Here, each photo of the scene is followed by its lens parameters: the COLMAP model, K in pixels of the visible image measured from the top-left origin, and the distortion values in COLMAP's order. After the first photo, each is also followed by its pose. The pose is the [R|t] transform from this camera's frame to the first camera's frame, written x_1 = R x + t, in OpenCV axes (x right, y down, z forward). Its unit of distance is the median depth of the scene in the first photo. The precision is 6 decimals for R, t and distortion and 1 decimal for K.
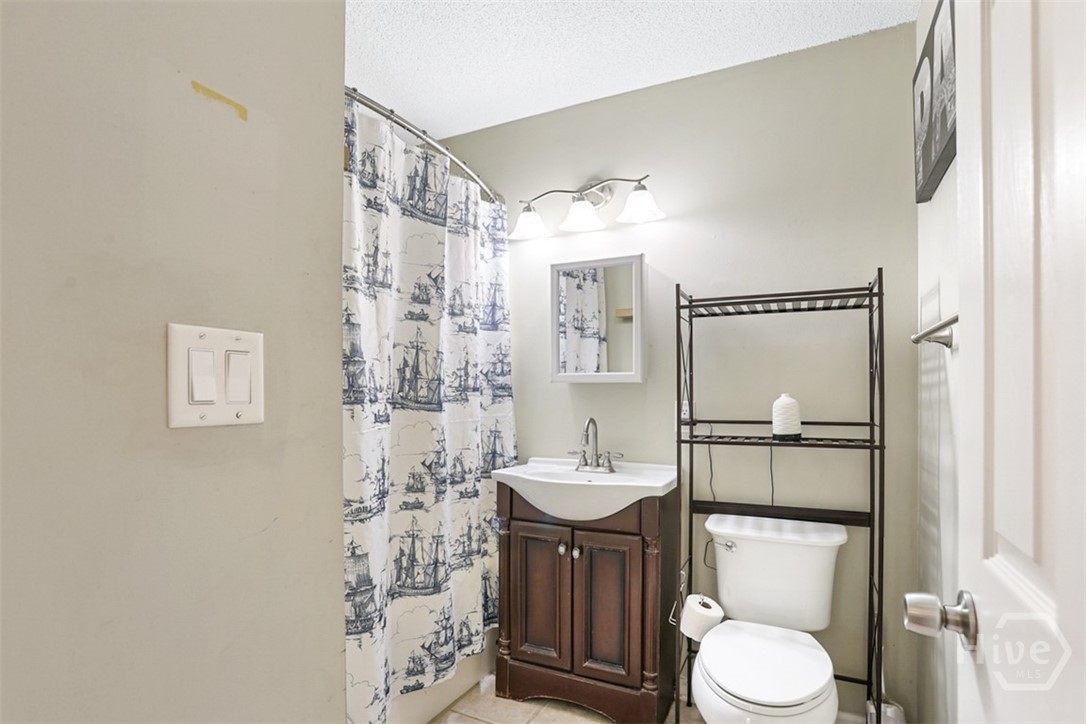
lens RADIAL K [[545.2, 0, 524.3], [0, 545.2, 396.3], [0, 0, 1]] dist [-0.054863, 0.027505]
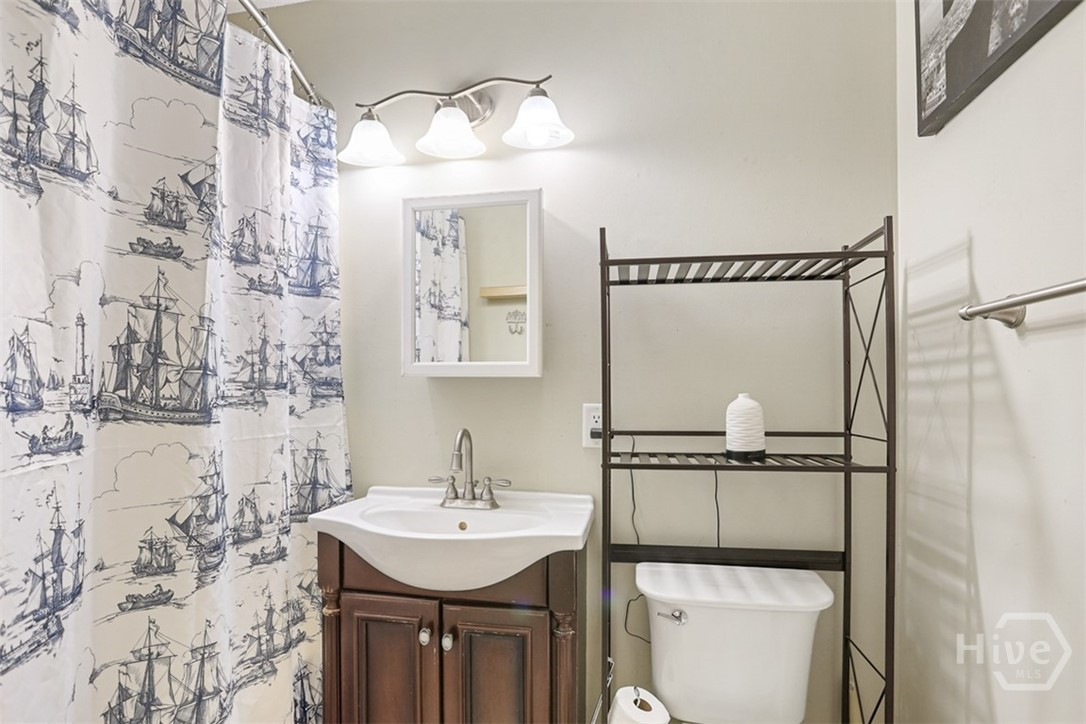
lens RADIAL K [[545.2, 0, 524.3], [0, 545.2, 396.3], [0, 0, 1]] dist [-0.054863, 0.027505]
pose [[0.957777, -0.000518, 0.287510, -0.000079], [-0.000364, 0.999995, 0.003014, -0.002726], [-0.287511, -0.002992, 0.957773, 0.356297]]
